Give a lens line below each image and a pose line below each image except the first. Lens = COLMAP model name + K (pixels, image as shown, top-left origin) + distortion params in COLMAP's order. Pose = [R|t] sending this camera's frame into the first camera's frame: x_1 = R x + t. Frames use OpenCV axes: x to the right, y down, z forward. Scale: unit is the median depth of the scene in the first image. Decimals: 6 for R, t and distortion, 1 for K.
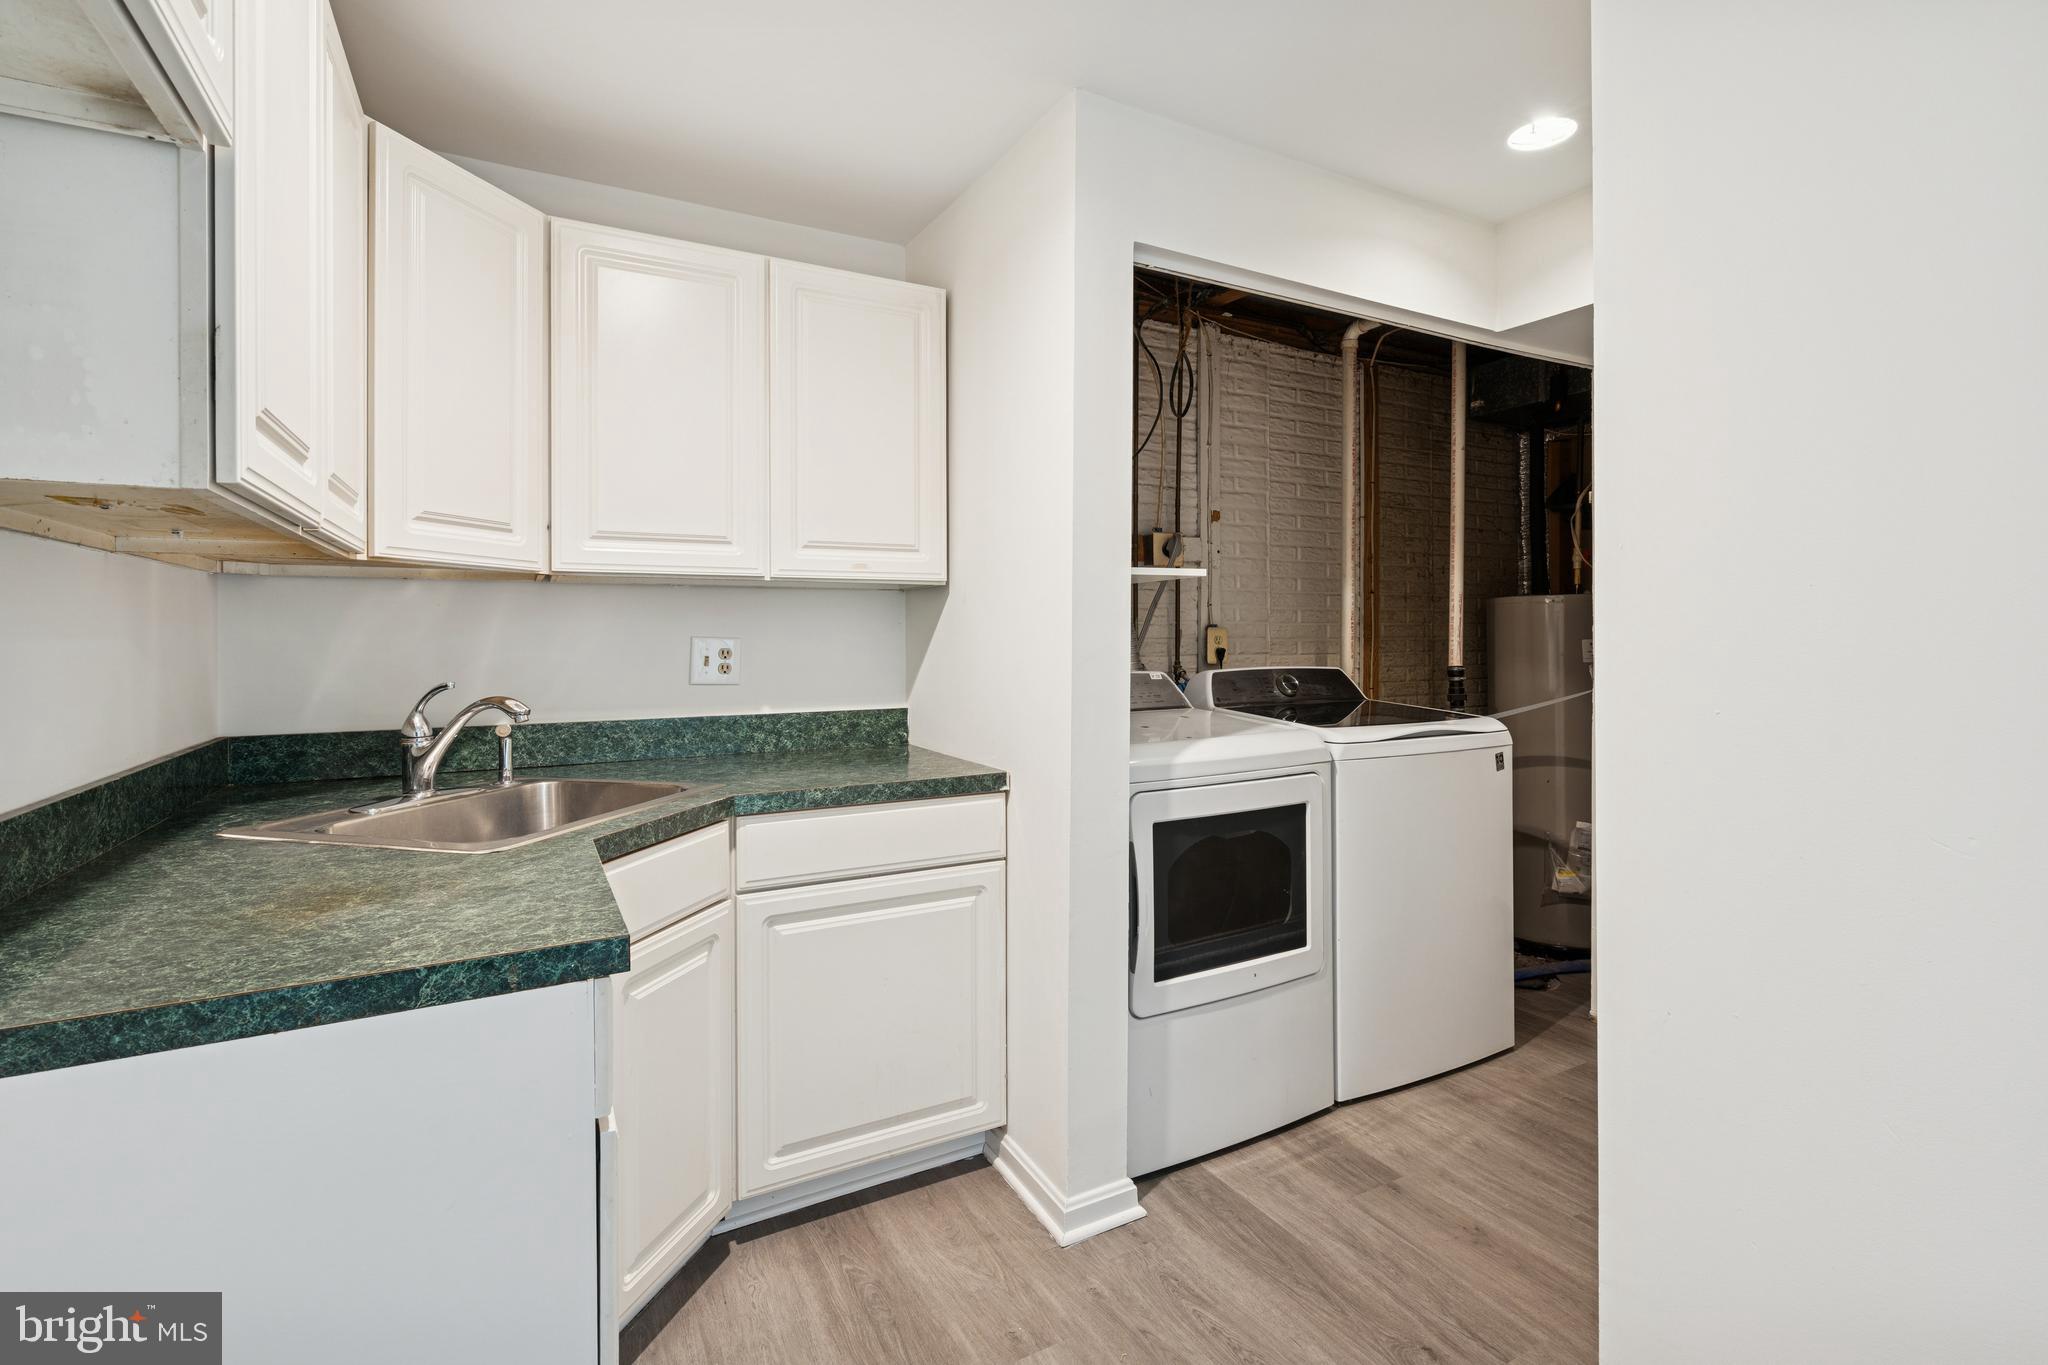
lens RADIAL K [[932.8, 0, 1025.9], [0, 932.8, 633.3], [0, 0, 1]] dist [-0.004911, 0.001929]
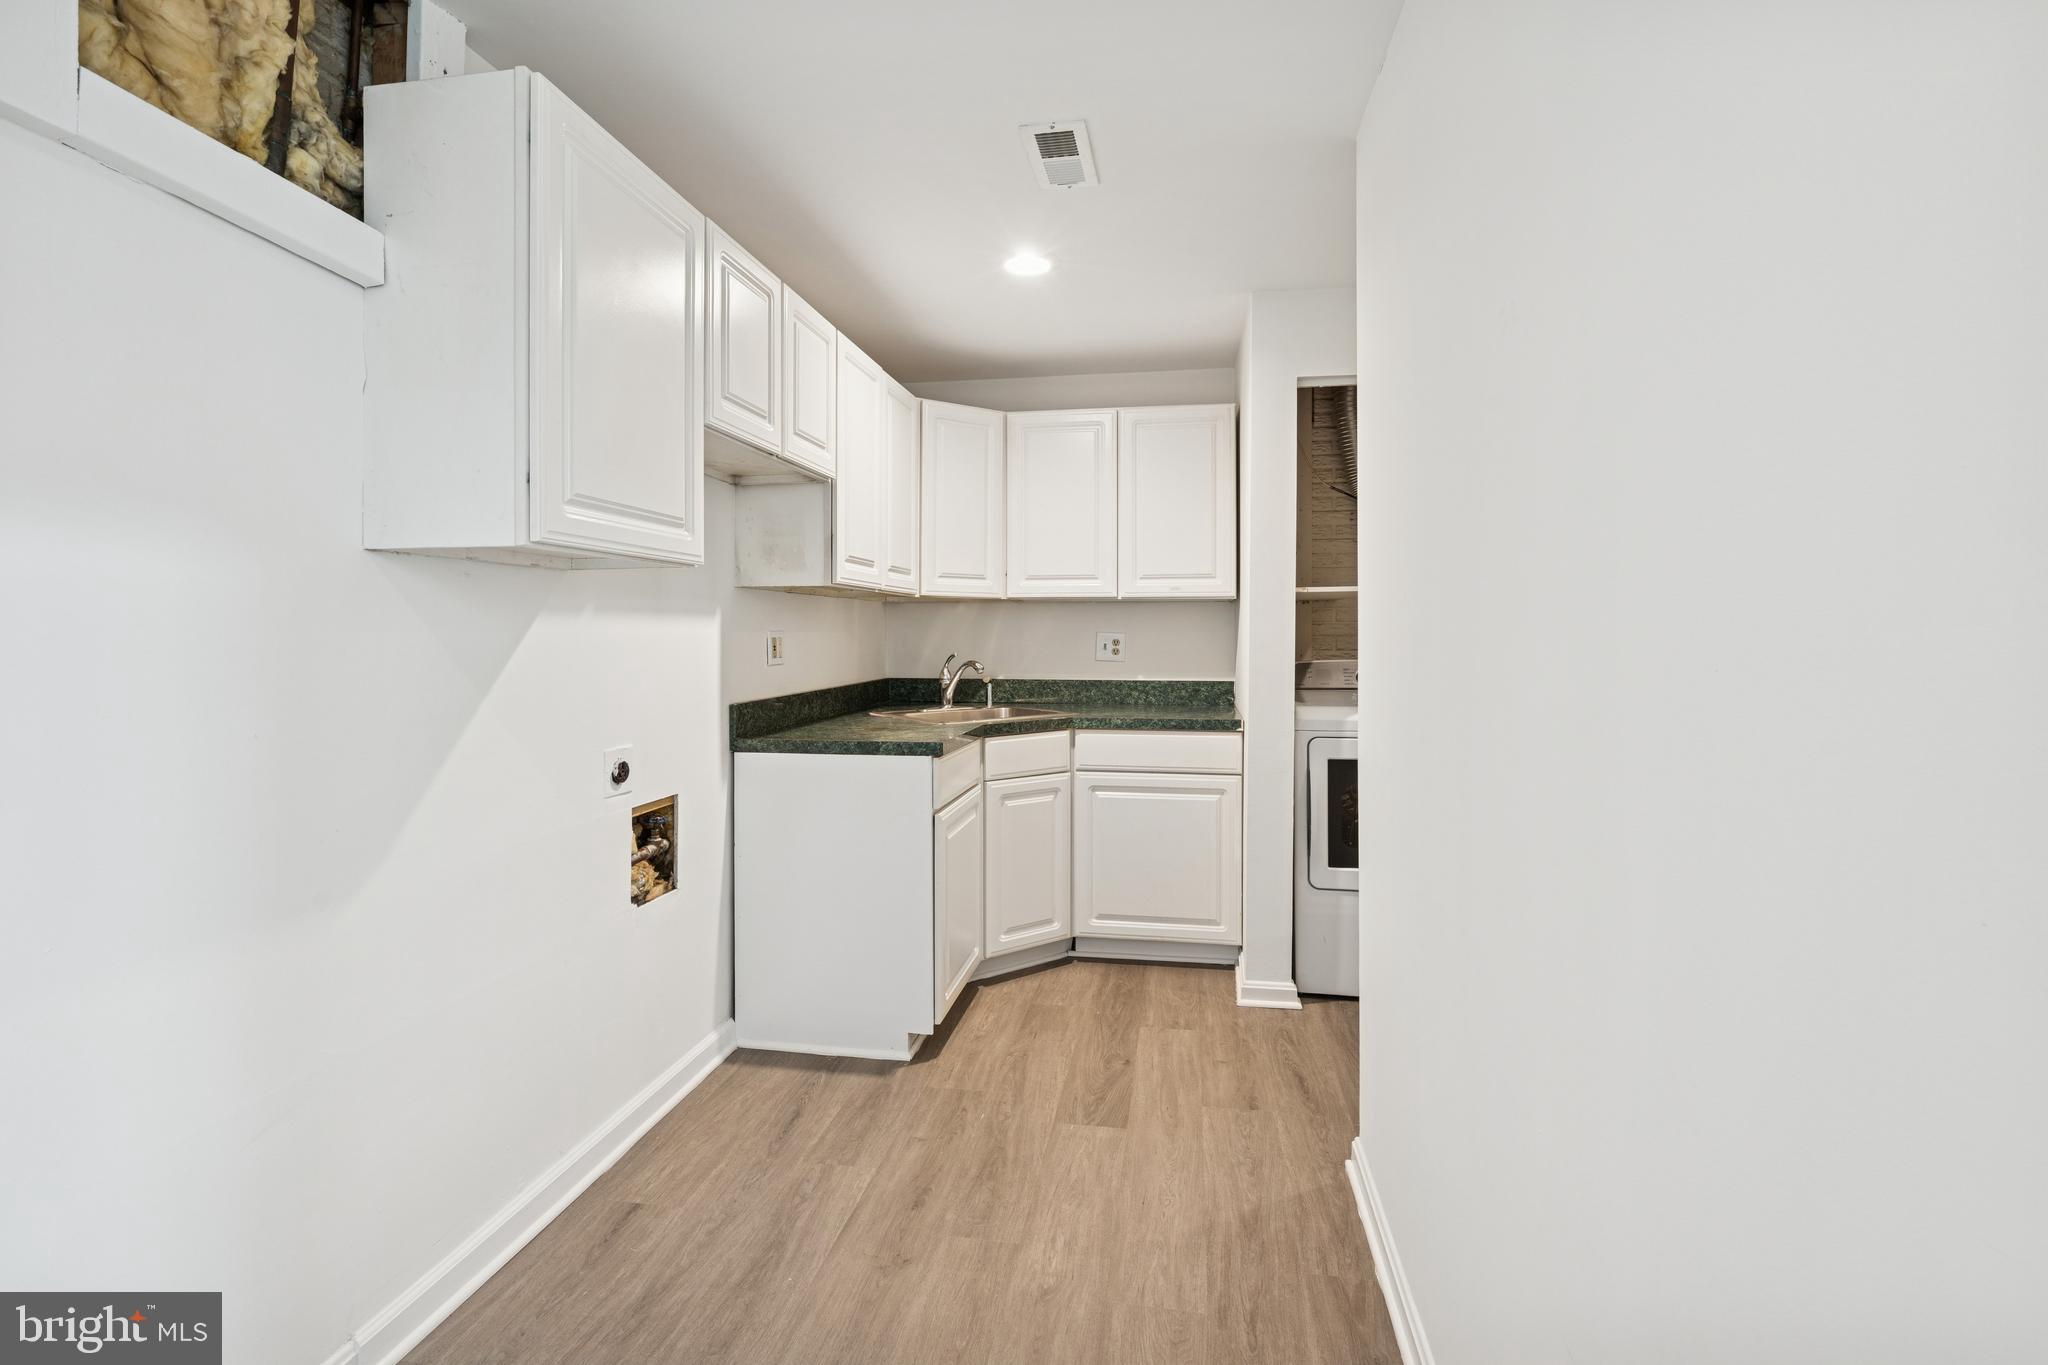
lens RADIAL K [[932.8, 0, 1034.3], [0, 932.8, 632.2], [0, 0, 1]] dist [-0.004911, 0.001929]
pose [[0.785614, 0.003749, -0.618706, 0.716627], [-0.002018, 0.999992, 0.003497, -0.002233], [0.618714, -0.001499, 0.785615, -0.471300]]
